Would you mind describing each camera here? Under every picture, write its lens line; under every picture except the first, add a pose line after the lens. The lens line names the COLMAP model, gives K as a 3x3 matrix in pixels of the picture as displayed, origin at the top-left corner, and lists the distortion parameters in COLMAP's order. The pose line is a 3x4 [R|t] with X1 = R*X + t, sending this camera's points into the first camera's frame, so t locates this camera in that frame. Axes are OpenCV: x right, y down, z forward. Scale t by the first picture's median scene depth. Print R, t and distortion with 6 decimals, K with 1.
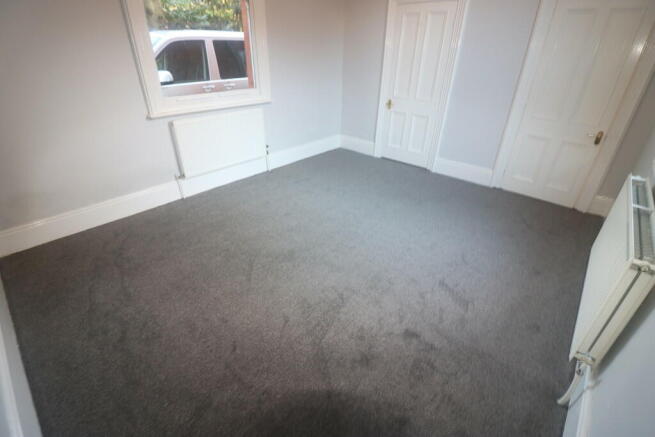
lens RADIAL K [[302.8, 0, 323.1], [0, 302.8, 213.8], [0, 0, 1]] dist [-0.010960, -0.010303]
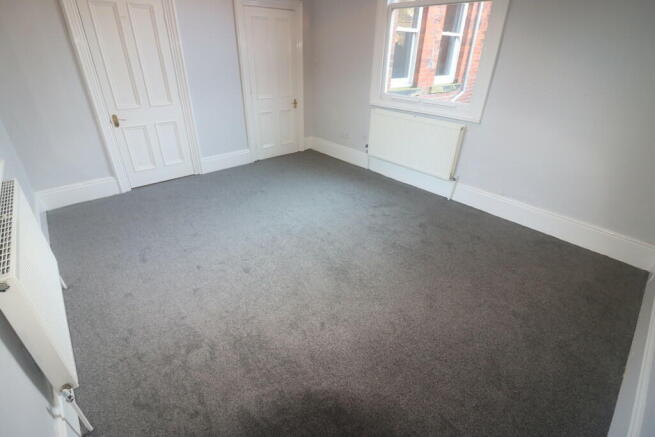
lens RADIAL K [[302.8, 0, 323.1], [0, 302.8, 213.8], [0, 0, 1]] dist [-0.010960, -0.010303]
pose [[0.108589, -0.481673, 0.869598, -0.551792], [0.466016, 0.797360, 0.383467, -0.251536], [-0.878088, 0.363606, 0.311051, 0.442523]]
